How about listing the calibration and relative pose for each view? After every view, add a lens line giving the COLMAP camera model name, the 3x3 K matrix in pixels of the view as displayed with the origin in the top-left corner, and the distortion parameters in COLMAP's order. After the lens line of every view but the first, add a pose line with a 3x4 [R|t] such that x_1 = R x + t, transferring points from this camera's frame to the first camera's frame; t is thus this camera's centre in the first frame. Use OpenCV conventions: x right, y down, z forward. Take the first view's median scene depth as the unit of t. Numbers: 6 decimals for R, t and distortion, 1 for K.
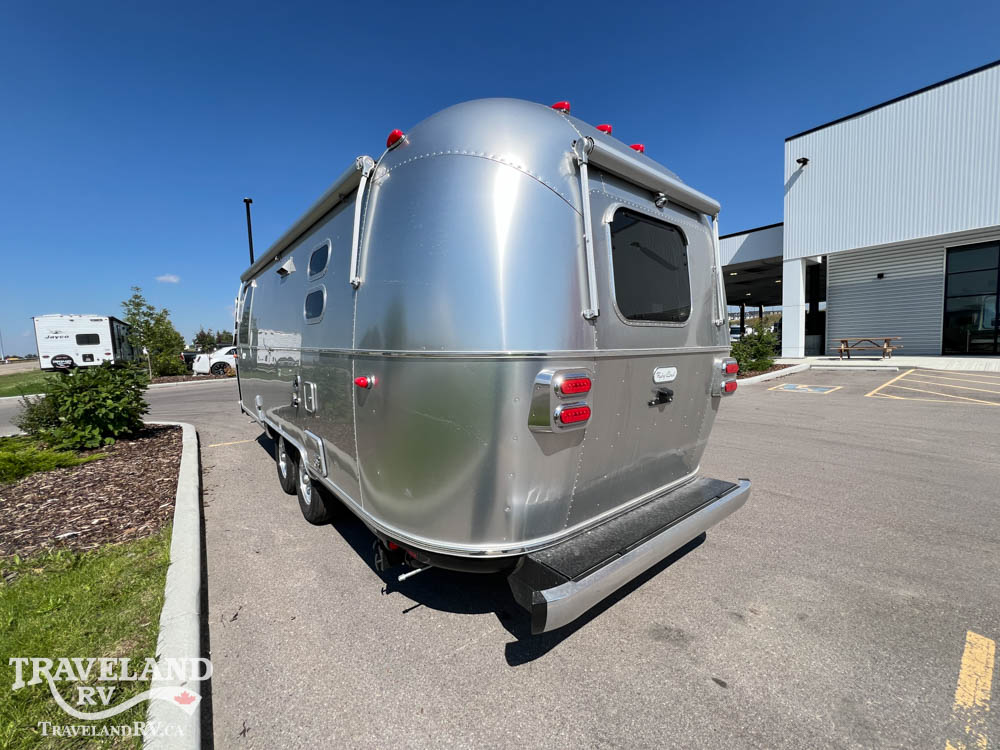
lens RADIAL K [[398.8, 0, 498.6], [0, 398.8, 374.0], [0, 0, 1]] dist [-0.000222, 0.000198]
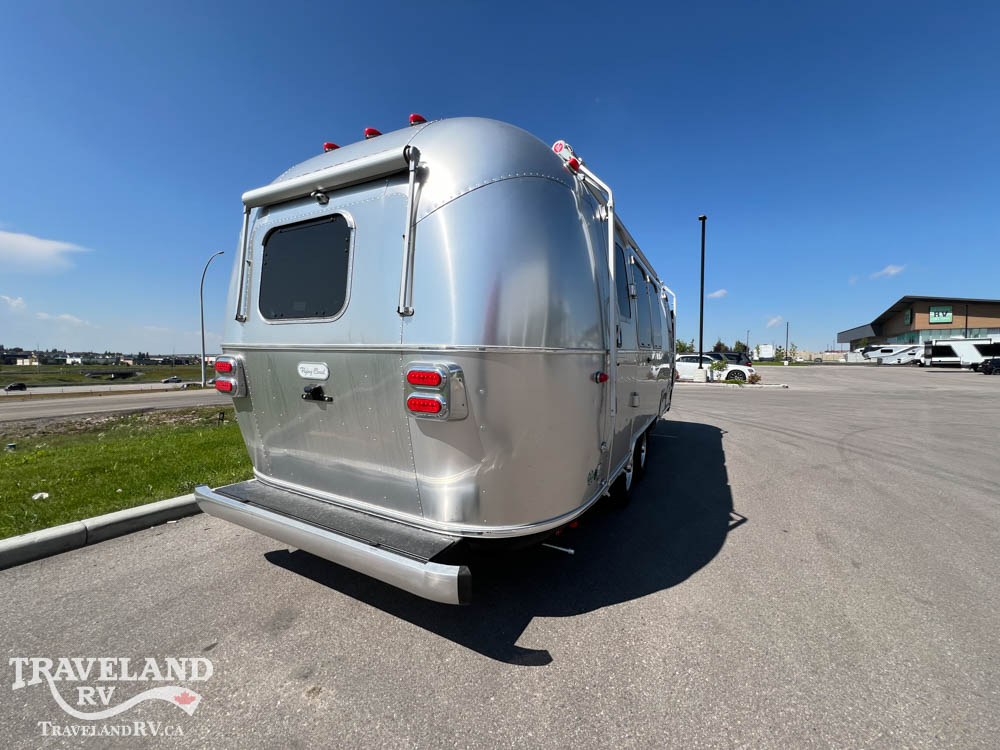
lens RADIAL K [[398.8, 0, 498.6], [0, 398.8, 374.0], [0, 0, 1]] dist [-0.000222, 0.000198]
pose [[0.381504, 0.065252, -0.922061, 1.505249], [-0.088885, 0.995473, 0.033671, -0.064917], [0.920084, 0.069112, 0.385577, 1.038879]]
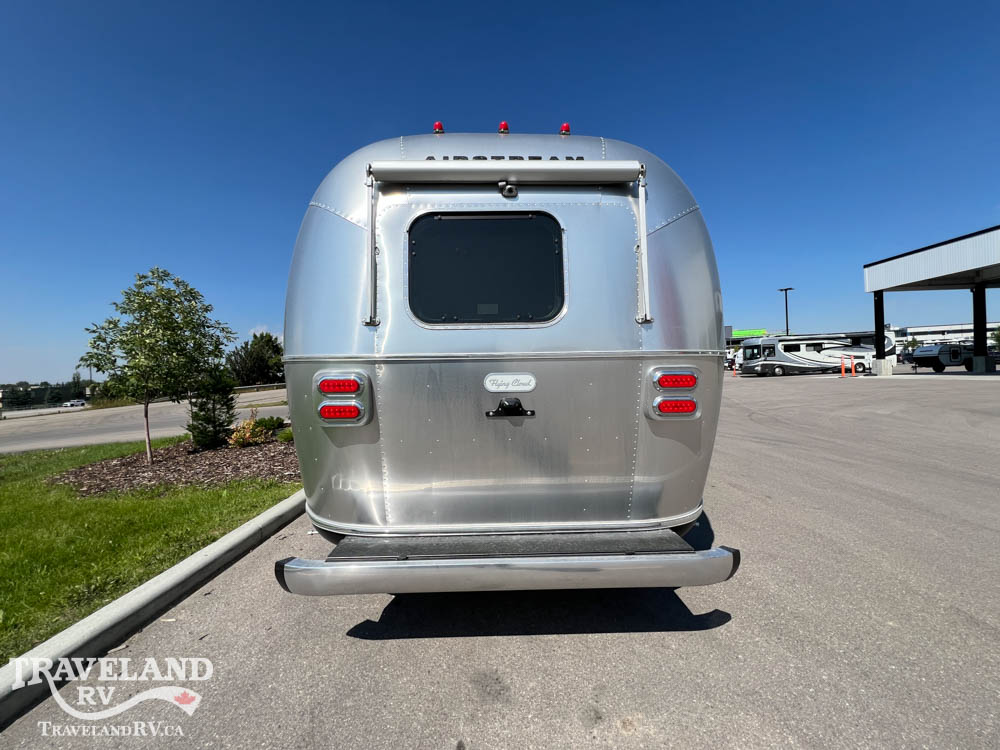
lens RADIAL K [[404.5, 0, 498.7], [0, 404.5, 370.5], [0, 0, 1]] dist [-0.002117, 0.000052]
pose [[0.789537, 0.008223, -0.613648, 0.939037], [-0.038144, 0.998634, -0.035696, 0.007268], [0.612516, 0.051590, 0.788772, 0.282094]]
